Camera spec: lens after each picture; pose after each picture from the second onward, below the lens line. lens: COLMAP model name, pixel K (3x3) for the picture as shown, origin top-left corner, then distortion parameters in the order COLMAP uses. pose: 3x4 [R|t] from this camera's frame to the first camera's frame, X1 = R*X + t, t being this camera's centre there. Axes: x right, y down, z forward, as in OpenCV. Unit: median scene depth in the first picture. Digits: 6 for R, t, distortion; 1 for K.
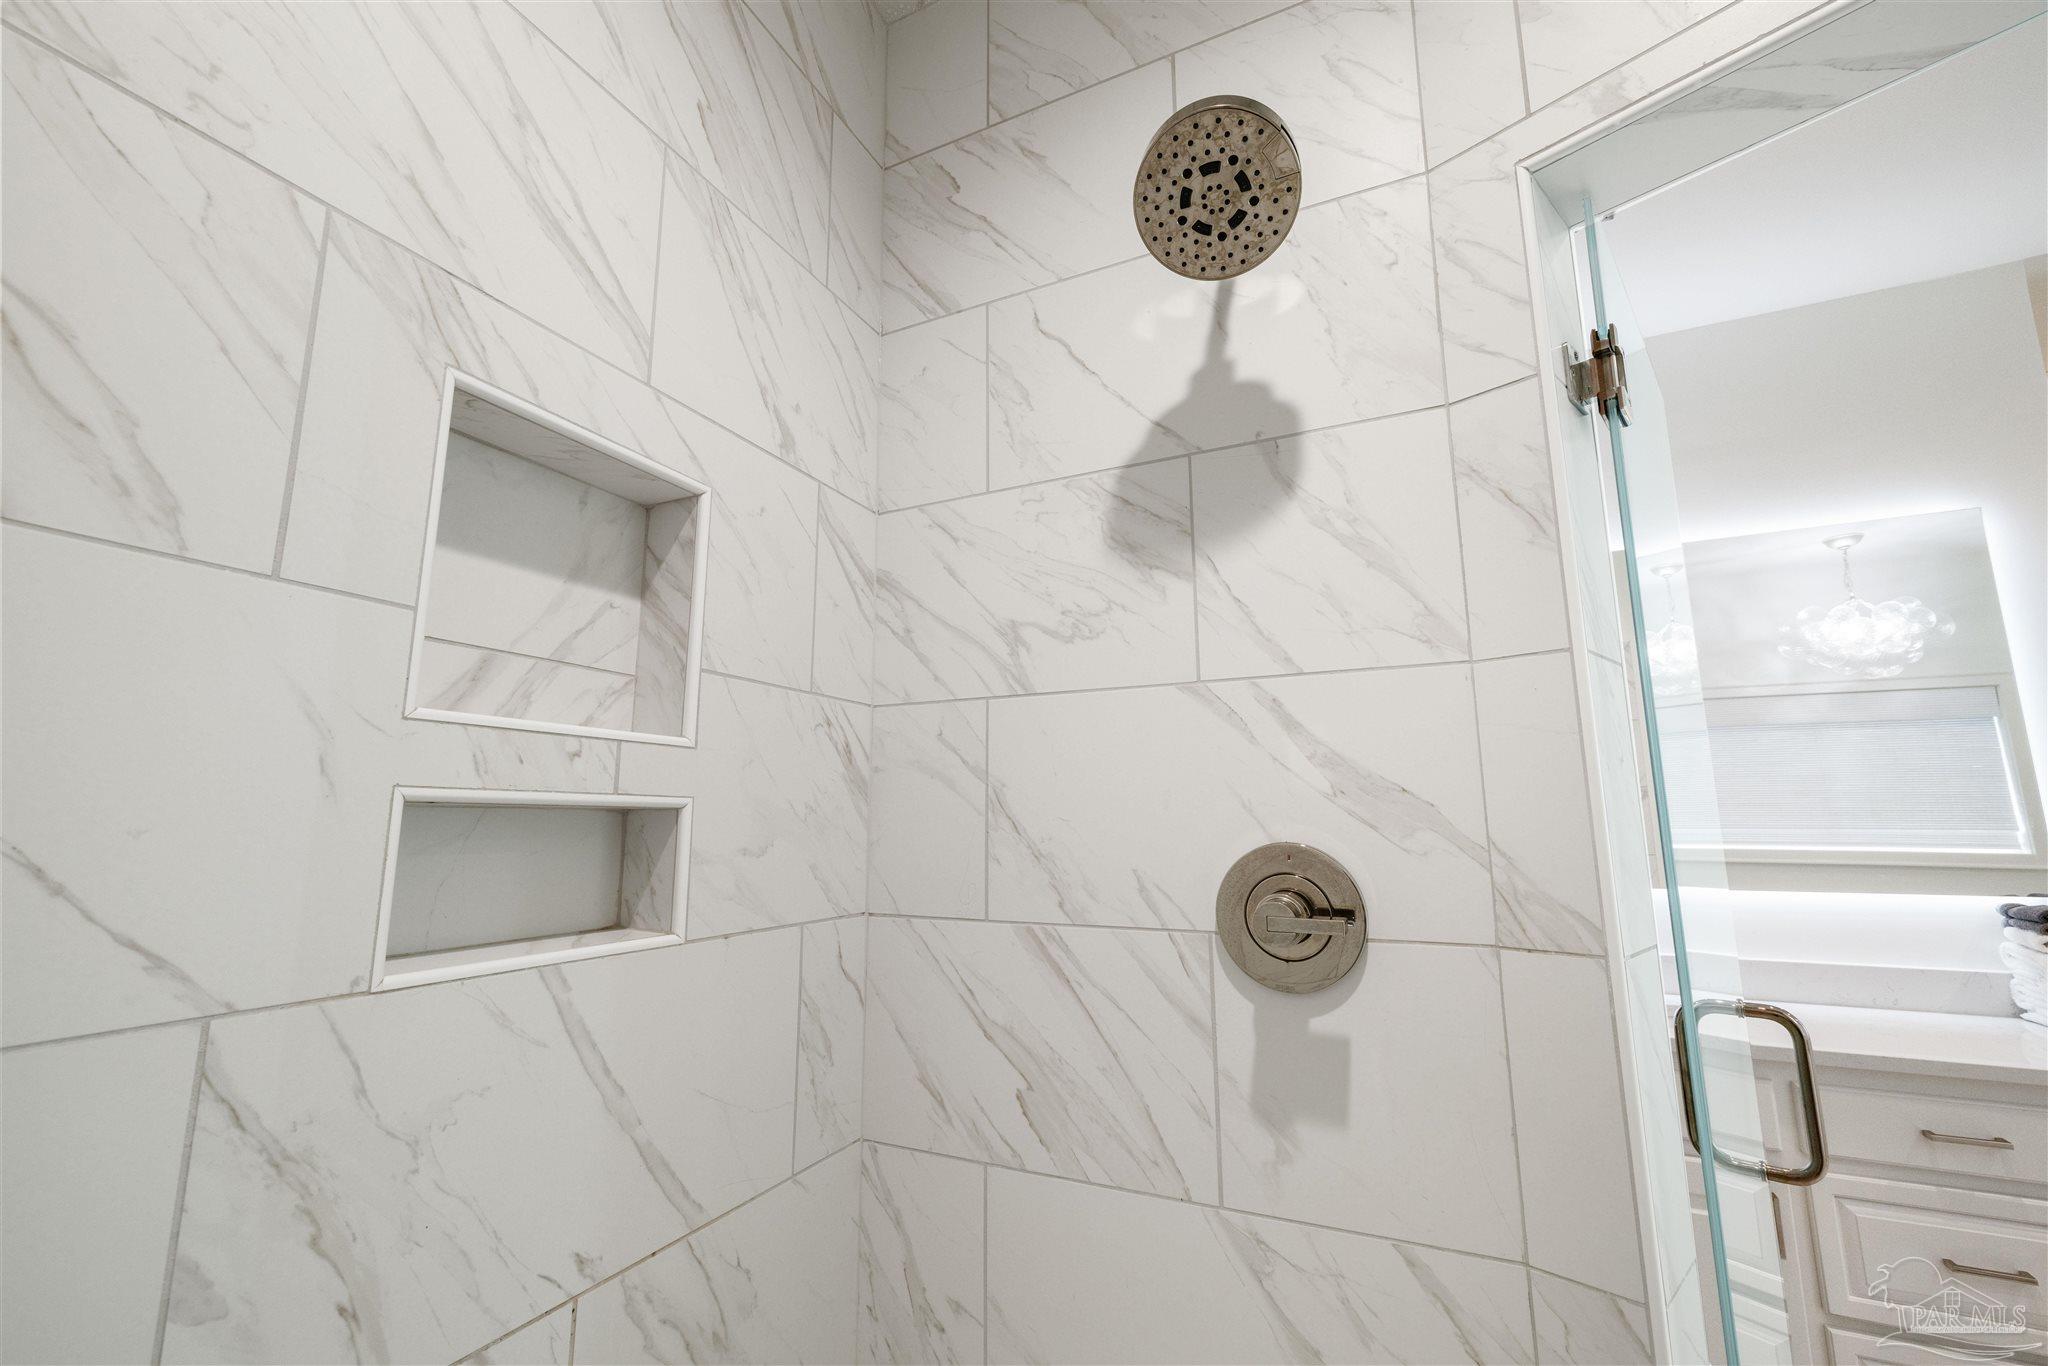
lens RADIAL K [[849.5, 0, 1018.9], [0, 849.5, 678.8], [0, 0, 1]] dist [0.000837, 0.000326]
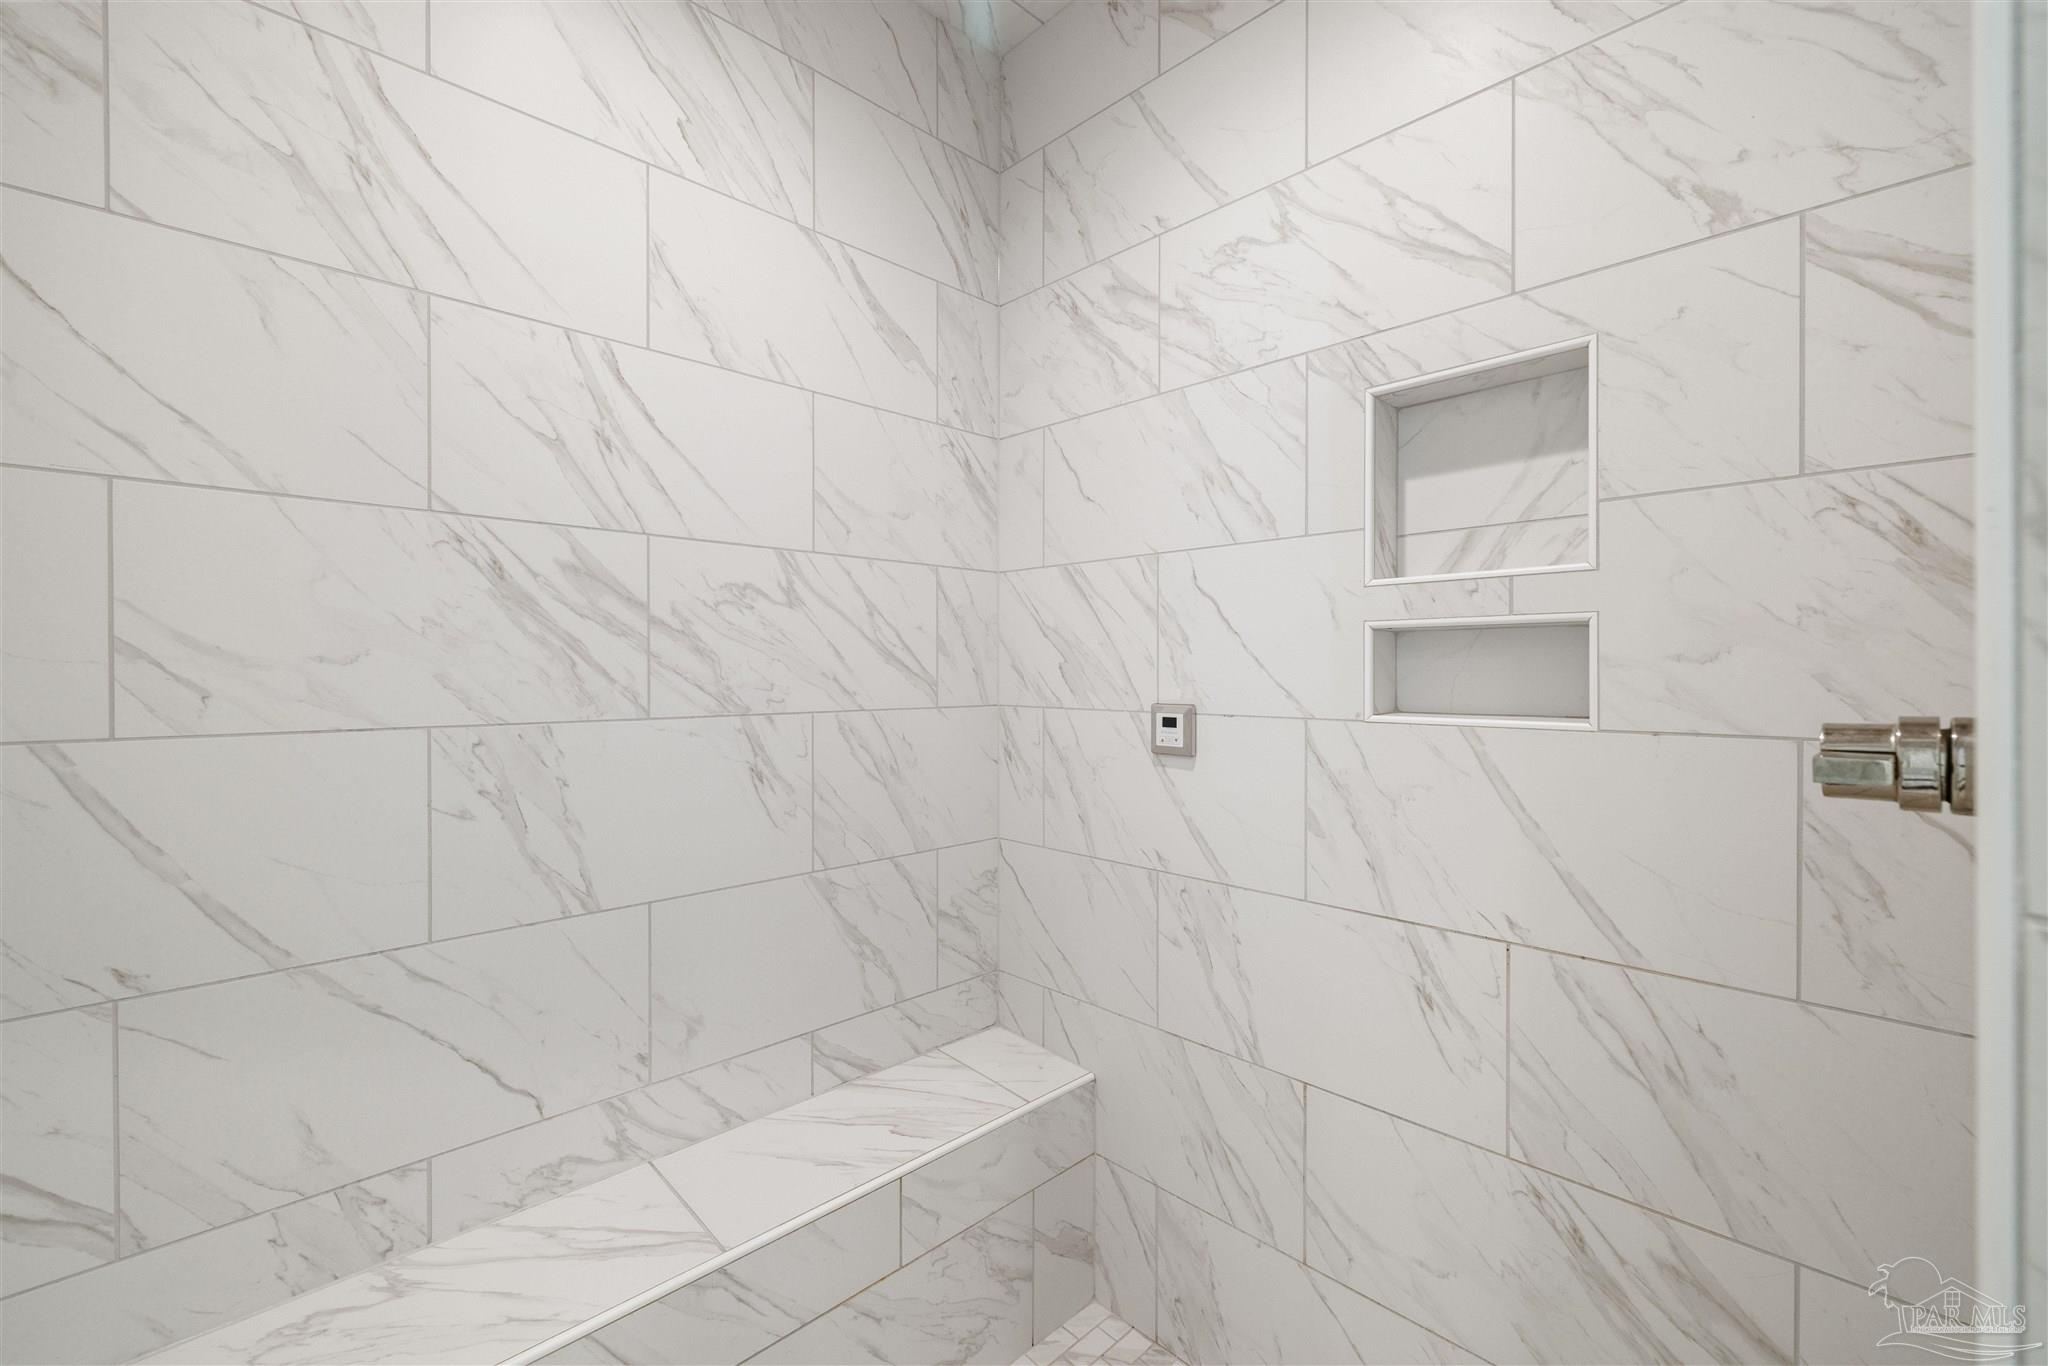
lens RADIAL K [[849.5, 0, 1021.4], [0, 849.5, 679.8], [0, 0, 1]] dist [0.000837, 0.000326]
pose [[-0.339485, 0.006540, -0.940589, 1.081575], [0.158449, 0.986083, -0.050333, 0.181087], [0.927170, -0.166123, -0.335796, 0.700383]]
